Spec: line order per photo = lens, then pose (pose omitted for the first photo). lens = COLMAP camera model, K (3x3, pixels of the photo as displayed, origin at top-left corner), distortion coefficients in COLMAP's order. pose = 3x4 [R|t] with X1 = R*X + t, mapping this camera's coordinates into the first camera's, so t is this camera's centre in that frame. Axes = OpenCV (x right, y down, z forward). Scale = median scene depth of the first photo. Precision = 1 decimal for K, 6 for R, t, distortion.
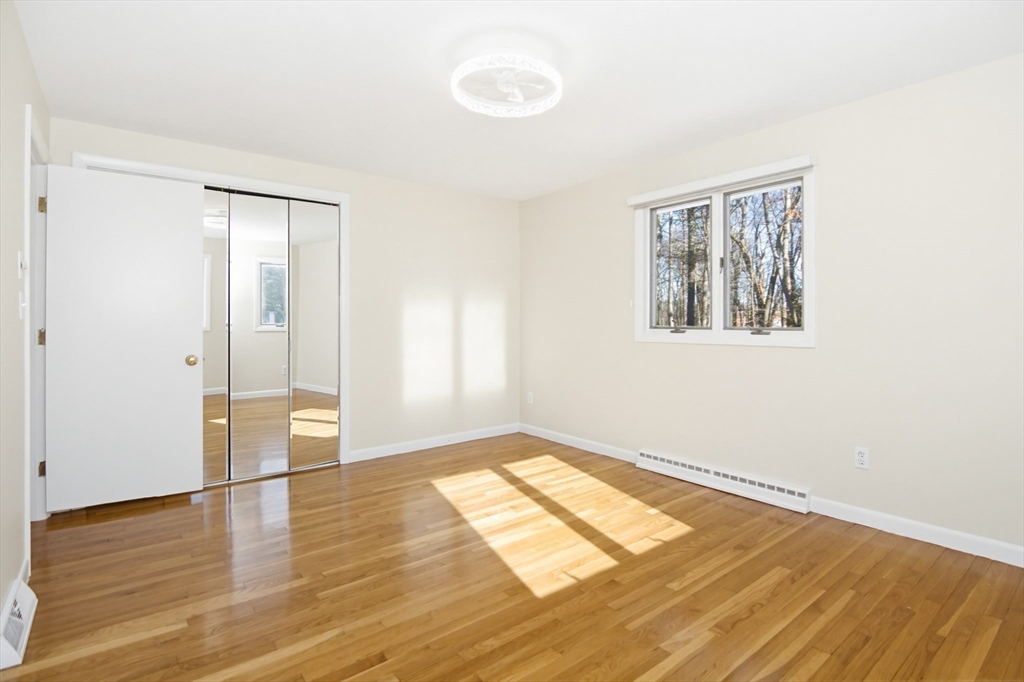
lens RADIAL K [[502.1, 0, 520.5], [0, 502.1, 334.4], [0, 0, 1]] dist [0.023612, -0.009689]
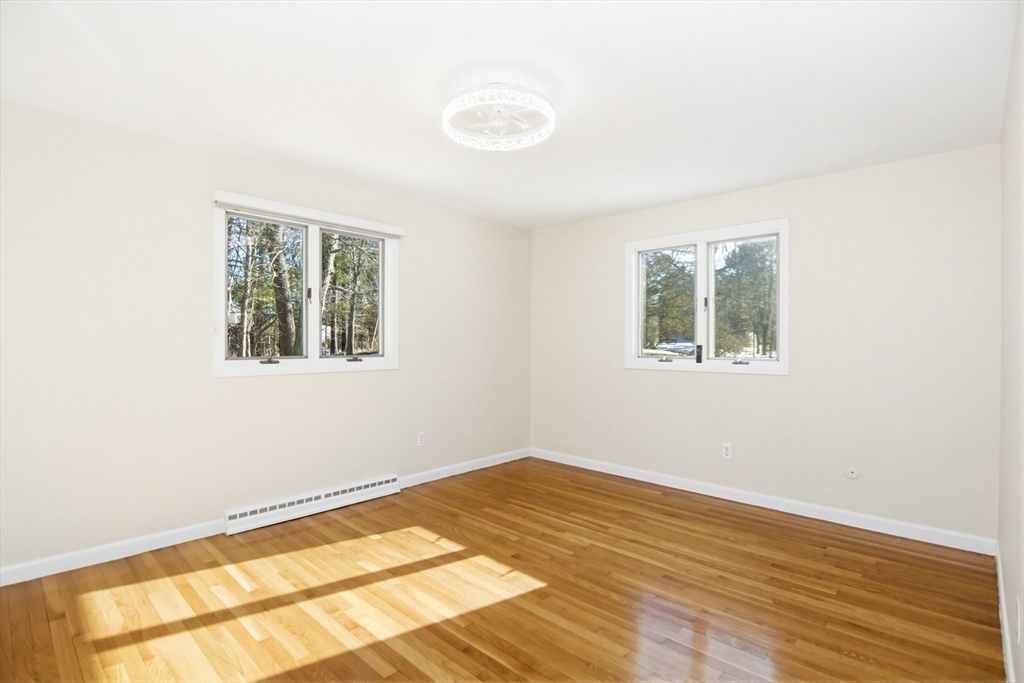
lens RADIAL K [[502.1, 0, 514.4], [0, 502.1, 344.9], [0, 0, 1]] dist [0.023612, -0.009689]
pose [[-0.155480, -0.003465, 0.987833, -0.785868], [0.011608, 0.999918, 0.005334, -0.042651], [-0.987771, 0.012296, -0.155427, 0.860361]]
